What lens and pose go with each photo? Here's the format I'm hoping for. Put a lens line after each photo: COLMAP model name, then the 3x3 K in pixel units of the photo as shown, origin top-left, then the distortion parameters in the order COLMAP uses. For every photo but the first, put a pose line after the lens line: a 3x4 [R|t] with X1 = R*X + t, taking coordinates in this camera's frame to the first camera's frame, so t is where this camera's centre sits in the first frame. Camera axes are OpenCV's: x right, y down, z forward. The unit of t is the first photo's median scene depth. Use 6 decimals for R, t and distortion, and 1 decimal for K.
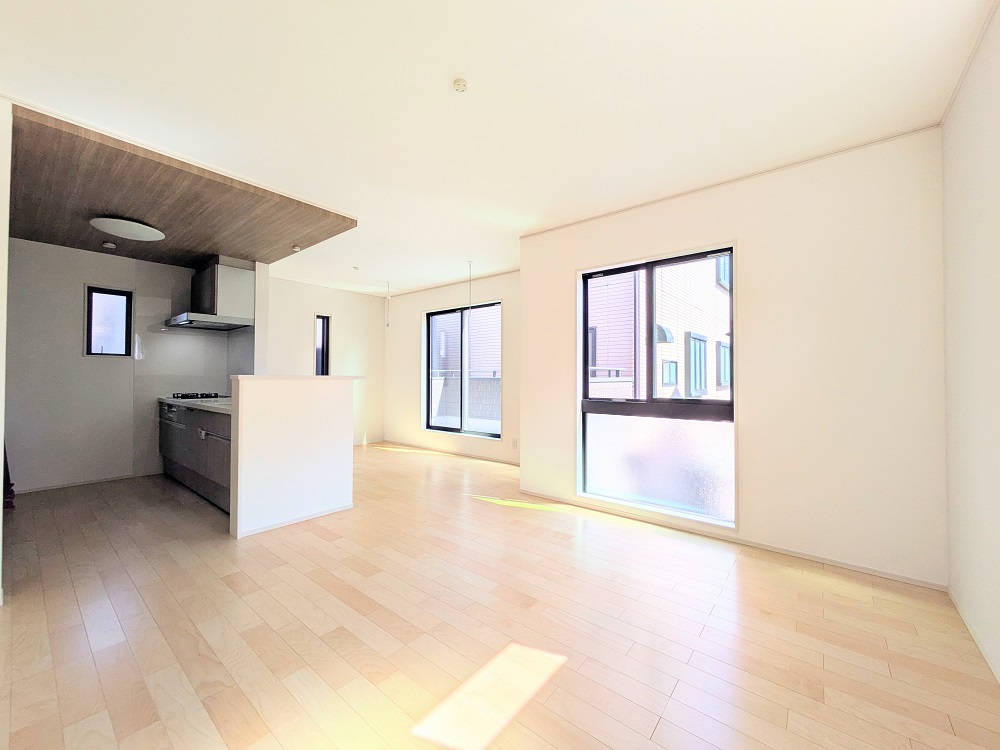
lens RADIAL K [[396.2, 0, 505.6], [0, 396.2, 369.5], [0, 0, 1]] dist [0.002486, 0.000271]
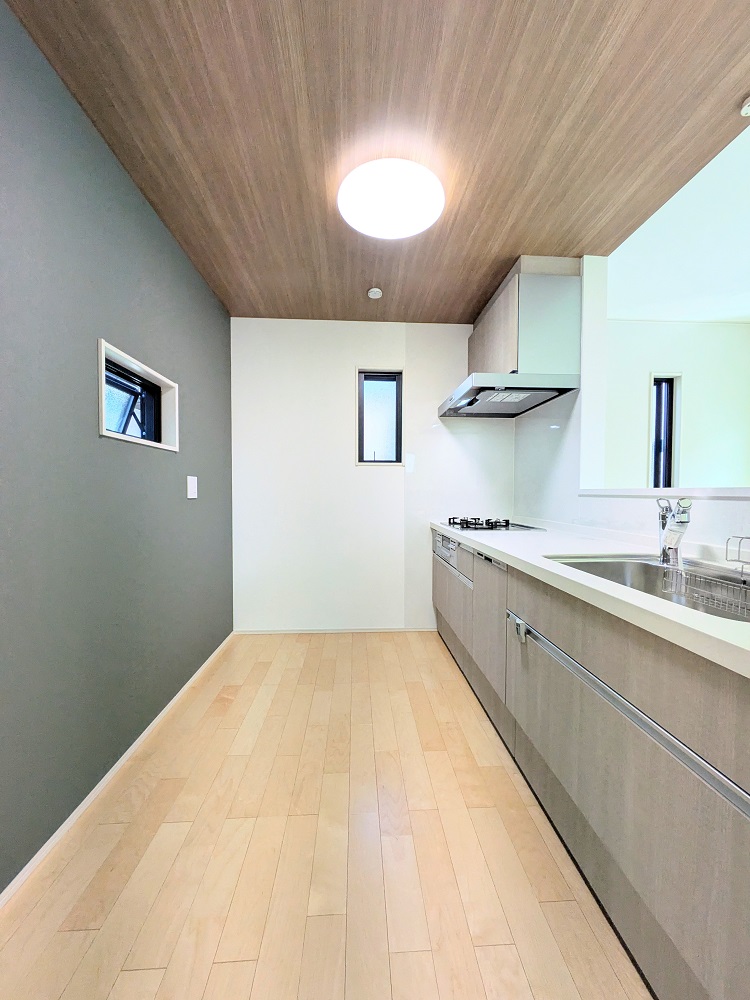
lens RADIAL K [[396.2, 0, 376.9], [0, 396.2, 498.6], [0, 0, 1]] dist [0.002486, 0.000271]
pose [[0.673026, 0.015423, -0.739458, -0.441492], [0.009478, 0.999521, 0.029475, 0.009851], [0.739558, -0.026846, 0.672557, 0.484170]]
